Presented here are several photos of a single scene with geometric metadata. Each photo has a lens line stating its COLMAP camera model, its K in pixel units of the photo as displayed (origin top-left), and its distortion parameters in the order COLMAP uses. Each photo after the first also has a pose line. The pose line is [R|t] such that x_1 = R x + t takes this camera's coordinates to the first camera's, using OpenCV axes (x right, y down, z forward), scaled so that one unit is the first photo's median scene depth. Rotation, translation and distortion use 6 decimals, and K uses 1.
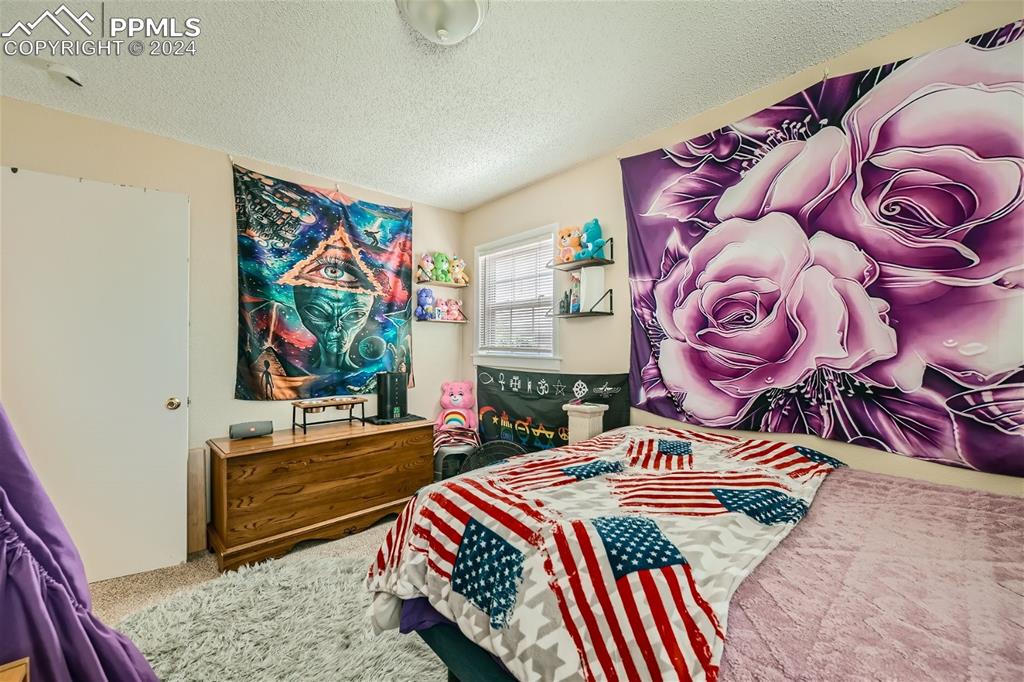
lens RADIAL K [[416.6, 0, 508.1], [0, 416.6, 343.6], [0, 0, 1]] dist [-0.001186, -0.000168]
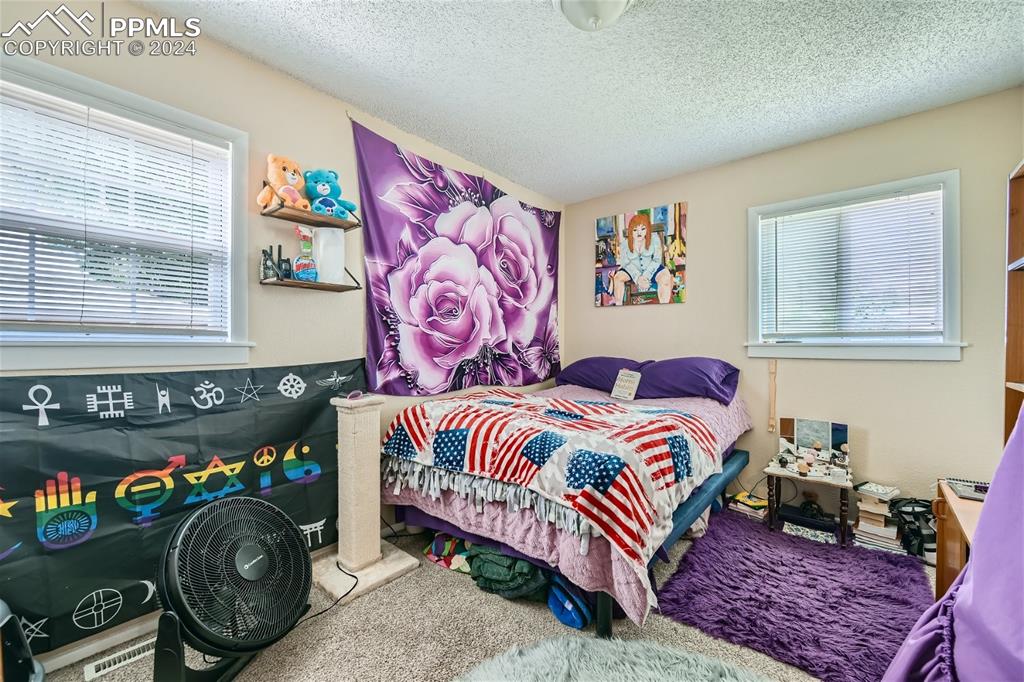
lens RADIAL K [[416.6, 0, 508.1], [0, 416.6, 343.6], [0, 0, 1]] dist [-0.001186, -0.000168]
pose [[-0.159671, 0.002588, 0.987167, -0.794790], [-0.001844, 0.999994, -0.002920, 0.047803], [-0.987169, -0.002287, -0.159665, 0.968248]]
